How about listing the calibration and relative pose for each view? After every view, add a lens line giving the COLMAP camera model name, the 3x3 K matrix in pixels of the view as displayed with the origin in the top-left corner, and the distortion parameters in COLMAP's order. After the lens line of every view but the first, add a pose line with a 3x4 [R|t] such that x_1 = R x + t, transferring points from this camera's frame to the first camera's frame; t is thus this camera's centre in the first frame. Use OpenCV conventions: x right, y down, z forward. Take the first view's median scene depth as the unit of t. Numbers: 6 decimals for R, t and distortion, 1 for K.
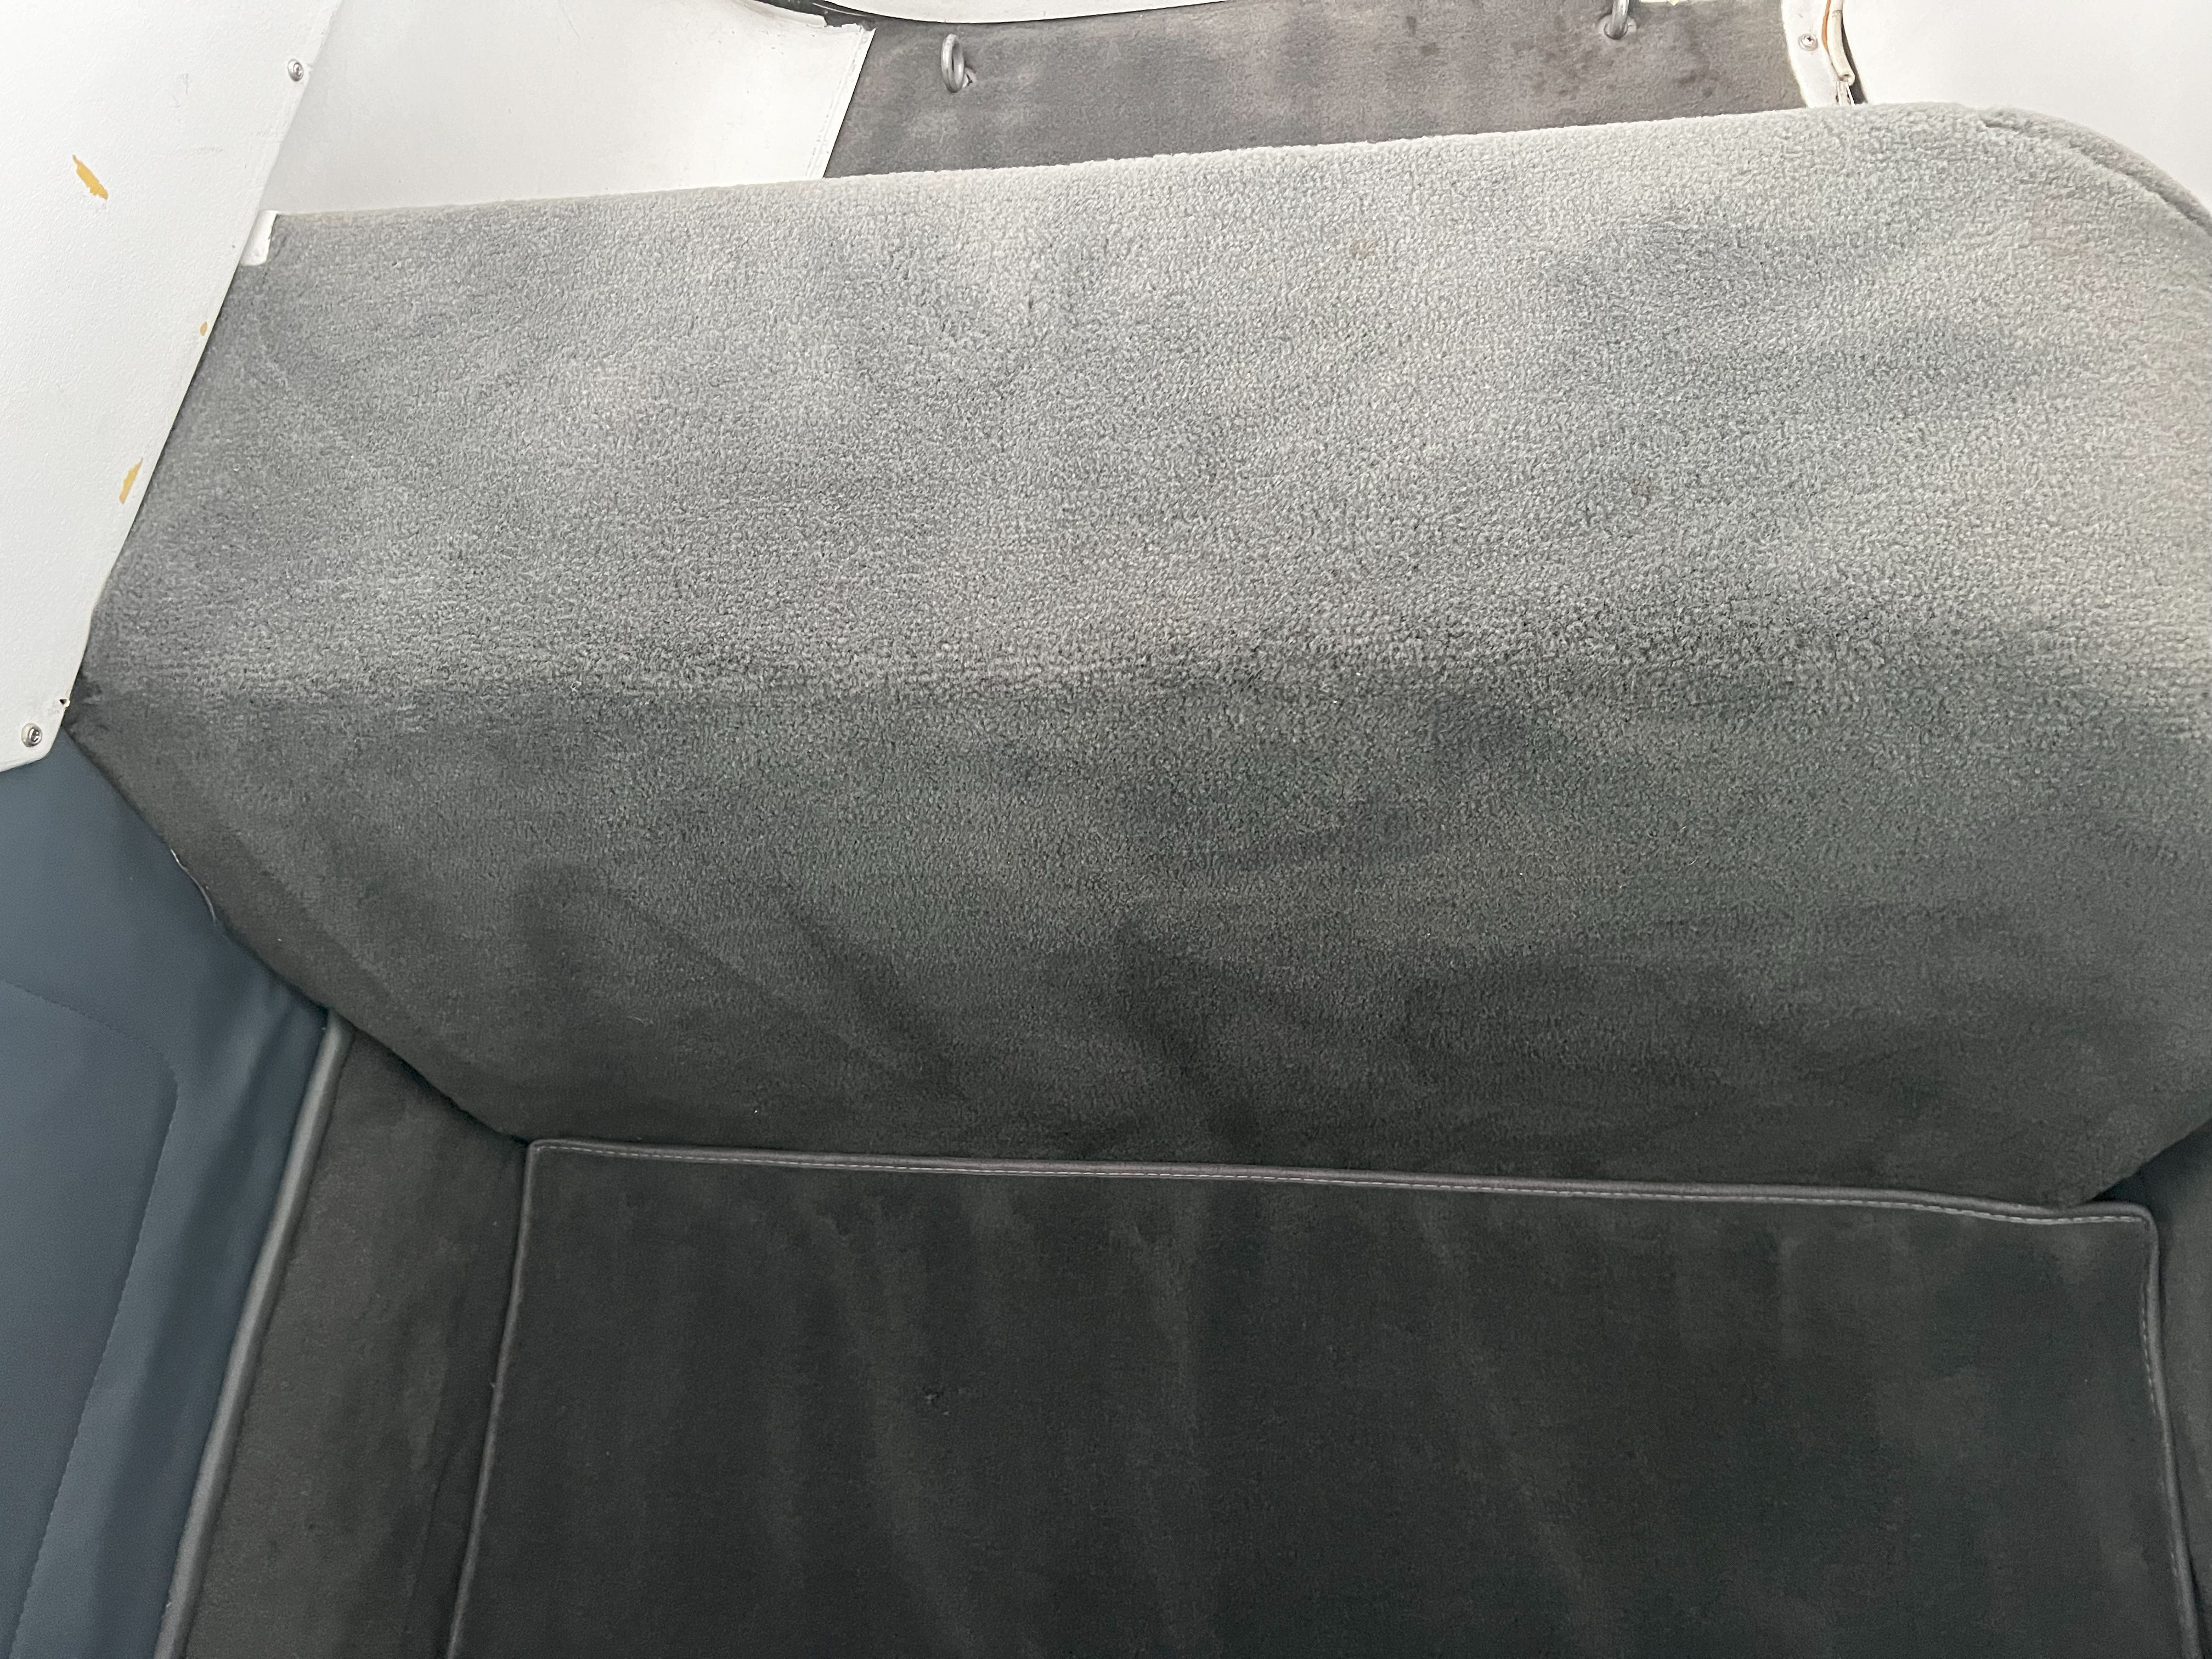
lens RADIAL K [[1688.0, 0, 1108.5], [0, 1688.0, 825.4], [0, 0, 1]] dist [0.075435, -0.092689]
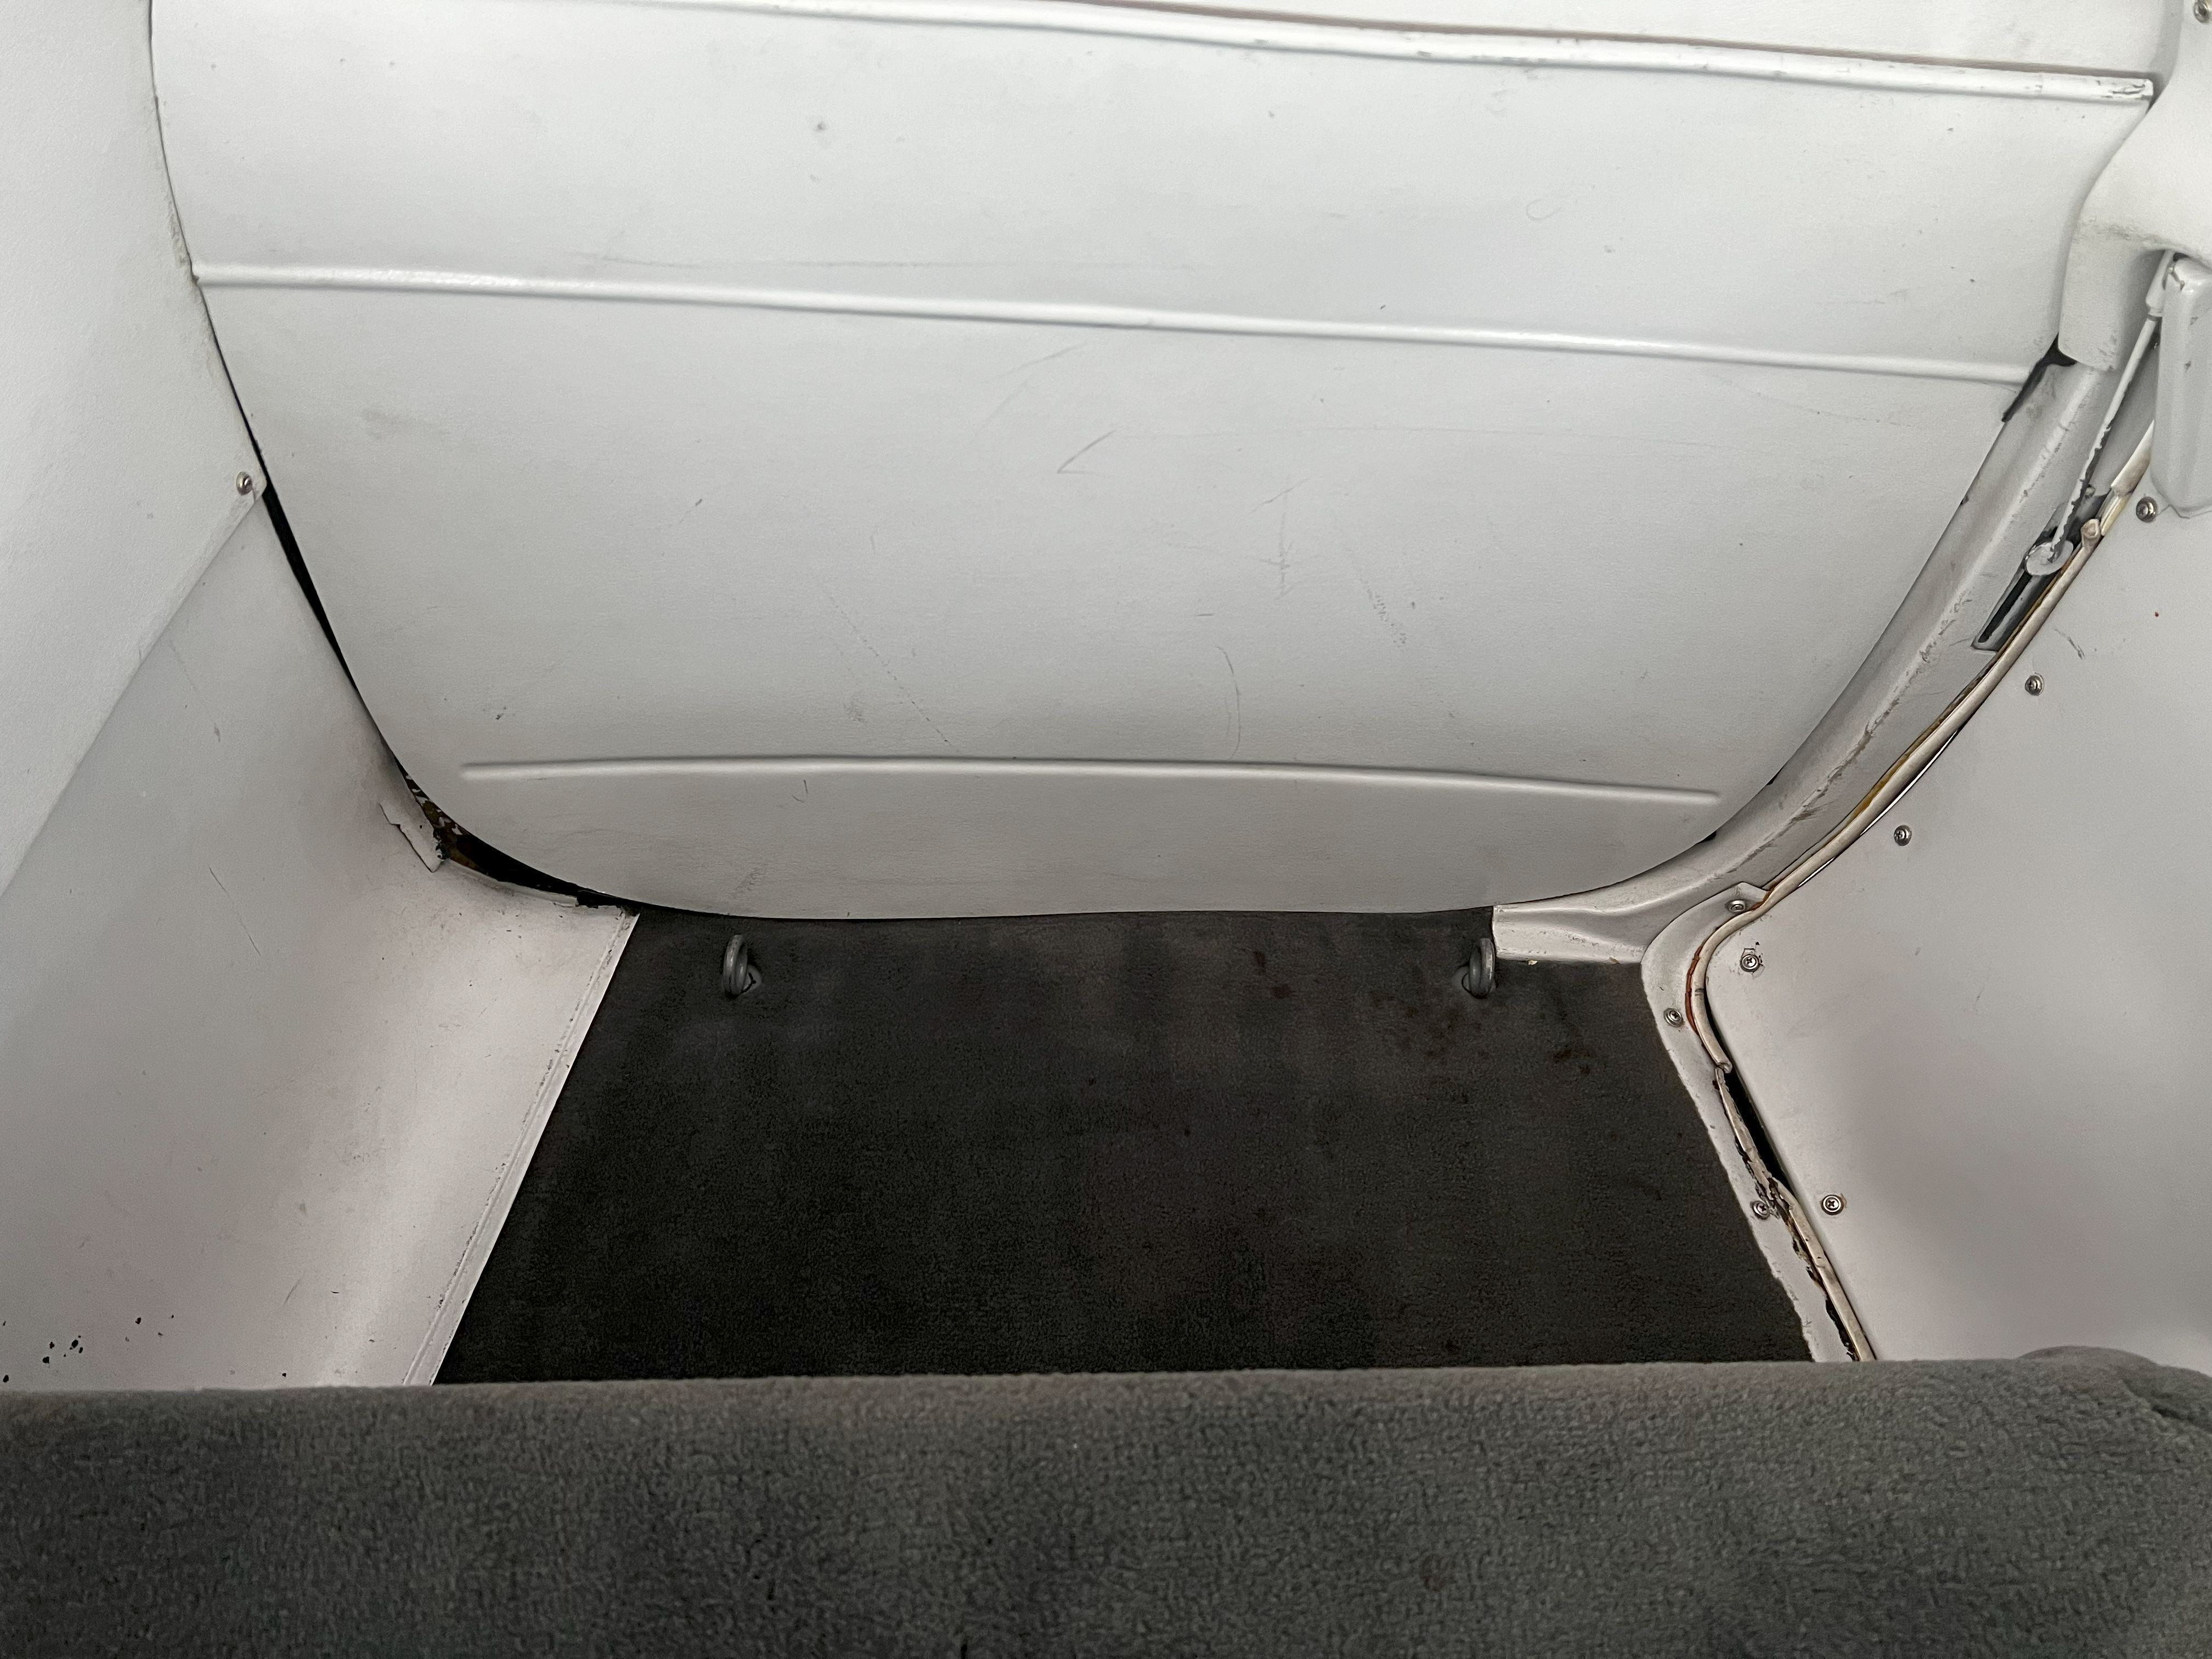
lens RADIAL K [[1688.0, 0, 1114.3], [0, 1688.0, 838.3], [0, 0, 1]] dist [0.075435, -0.092689]
pose [[0.974345, 0.067530, 0.214689, -0.101376], [0.004007, 0.948566, -0.316553, -0.261888], [-0.225024, 0.309292, 0.923960, 0.178621]]
